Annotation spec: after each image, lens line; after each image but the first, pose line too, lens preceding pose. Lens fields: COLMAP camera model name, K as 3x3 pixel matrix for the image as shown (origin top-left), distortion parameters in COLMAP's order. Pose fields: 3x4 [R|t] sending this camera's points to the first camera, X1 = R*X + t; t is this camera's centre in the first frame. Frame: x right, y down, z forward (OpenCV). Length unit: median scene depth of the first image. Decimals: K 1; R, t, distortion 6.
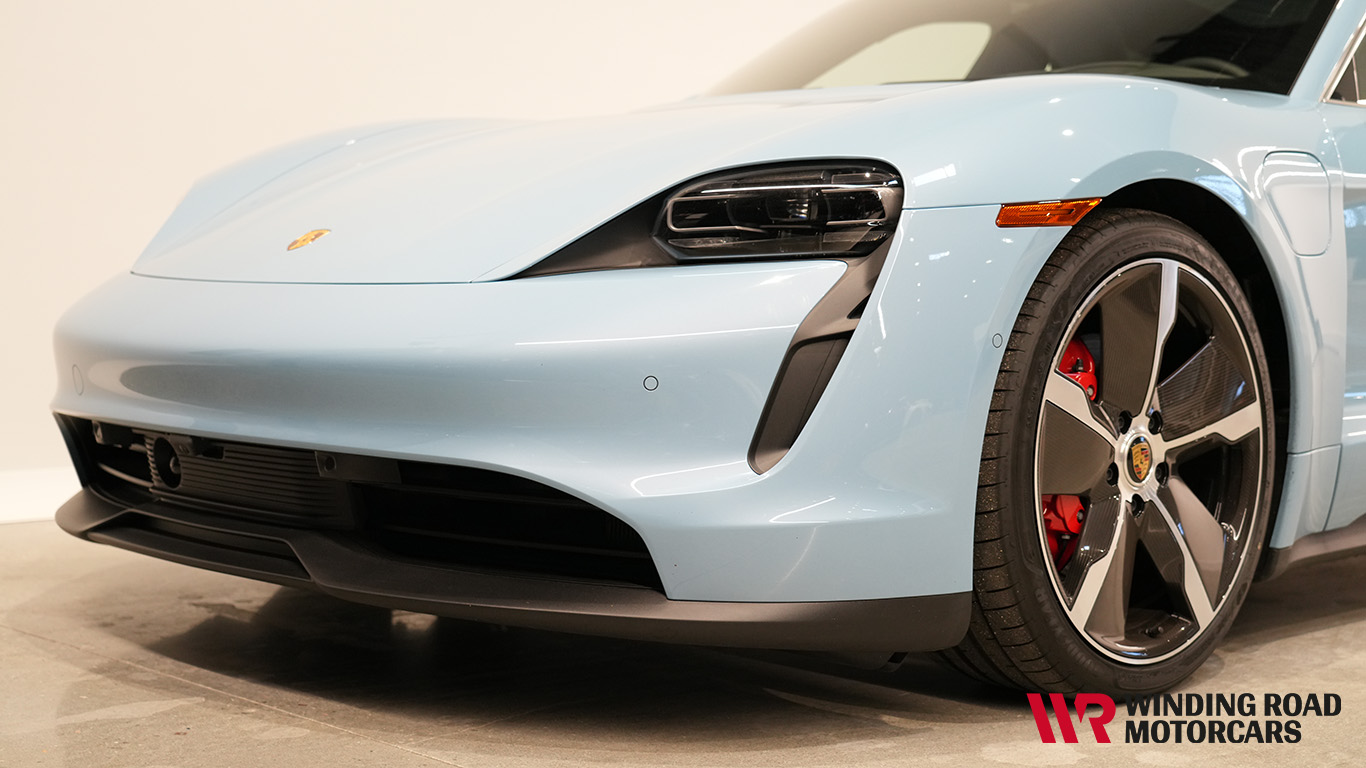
lens RADIAL K [[2029.5, 0, 683.0], [0, 2029.5, 384.0], [0, 0, 1]] dist [-0.002143, -0.008046]
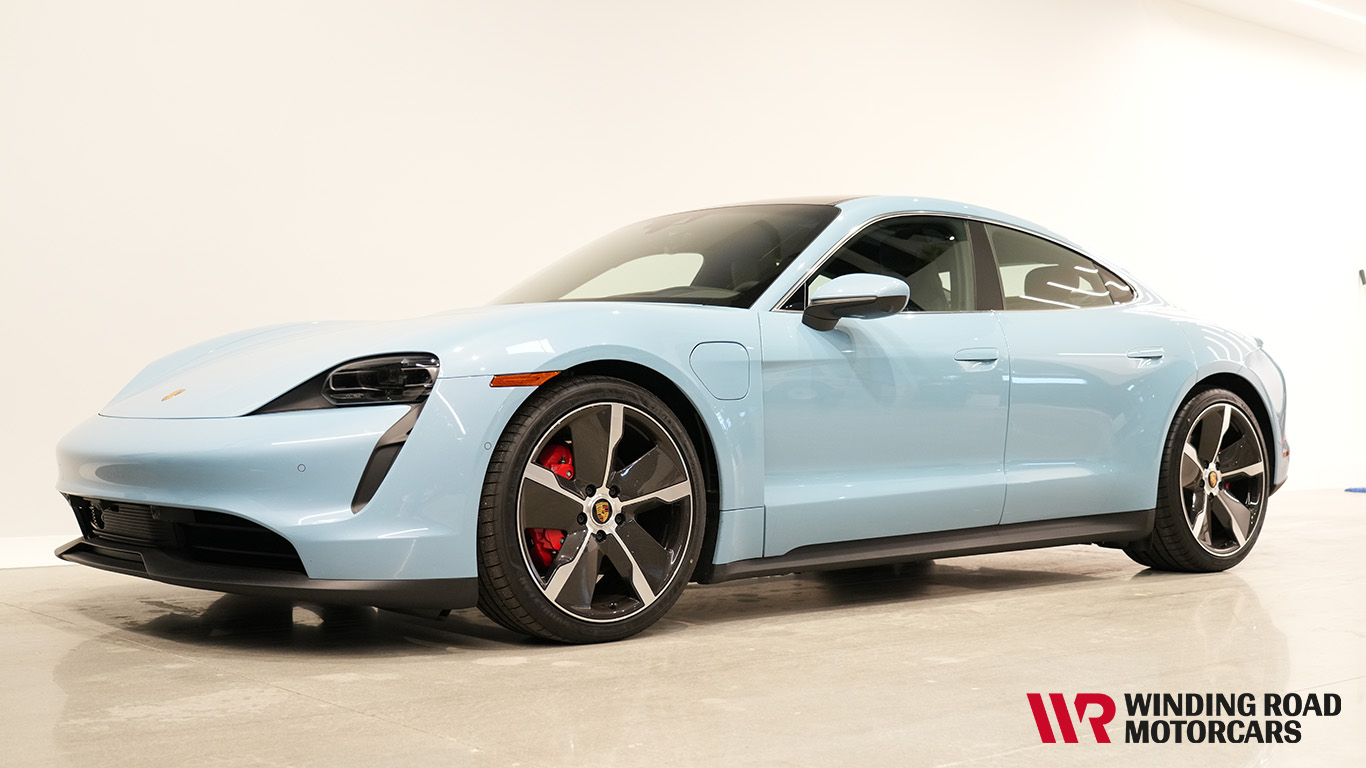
lens RADIAL K [[1635.3, 0, 683.0], [0, 1635.3, 384.0], [0, 0, 1]] dist [0.005998, 0.011280]
pose [[0.997453, -0.006835, -0.070992, 0.424376], [0.001779, 0.997472, -0.071040, 0.028886], [0.071298, 0.070733, 0.994944, -0.505795]]
